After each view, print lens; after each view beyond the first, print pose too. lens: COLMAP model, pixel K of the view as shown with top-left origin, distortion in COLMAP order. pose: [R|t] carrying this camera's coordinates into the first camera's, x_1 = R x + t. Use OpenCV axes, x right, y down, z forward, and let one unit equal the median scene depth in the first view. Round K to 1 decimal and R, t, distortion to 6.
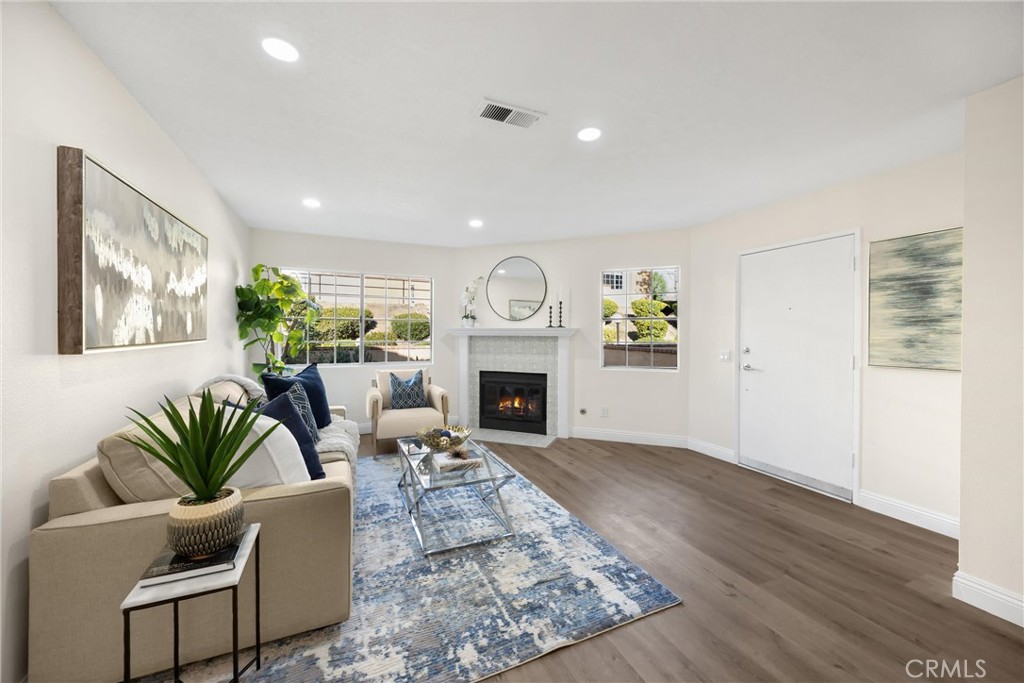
lens RADIAL K [[387.8, 0, 513.6], [0, 387.8, 337.4], [0, 0, 1]] dist [-0.000023, 0.000081]
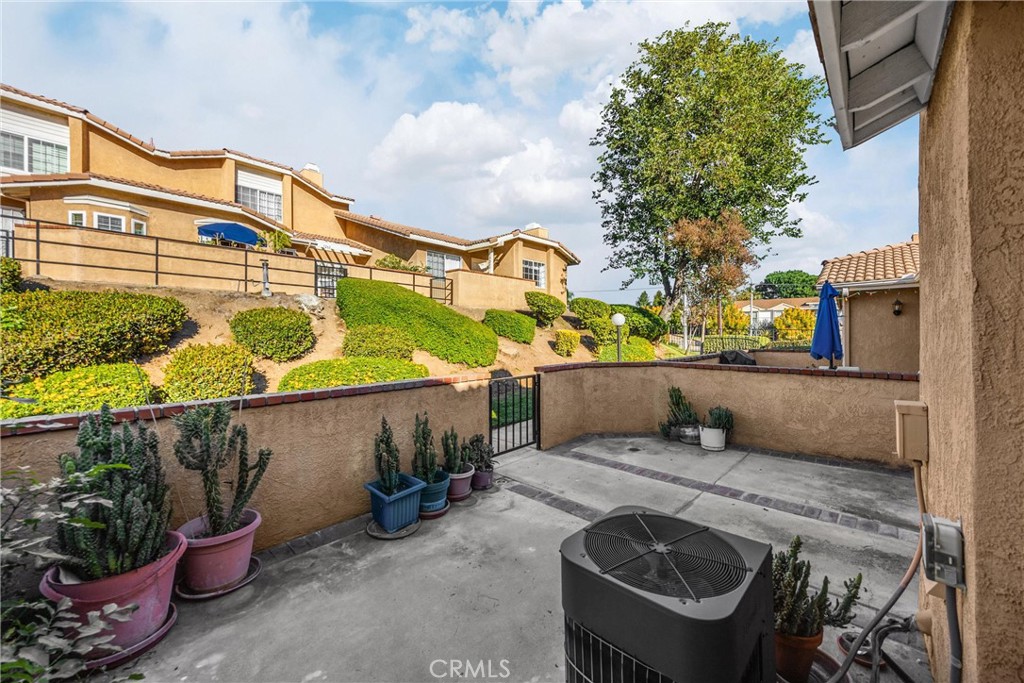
lens RADIAL K [[387.8, 0, 513.6], [0, 387.8, 337.4], [0, 0, 1]] dist [-0.000023, 0.000081]
pose [[0.918921, -0.010990, 0.394288, -0.484938], [0.013816, 0.999895, -0.004331, -0.038130], [-0.394199, 0.009428, 0.918977, 1.055256]]
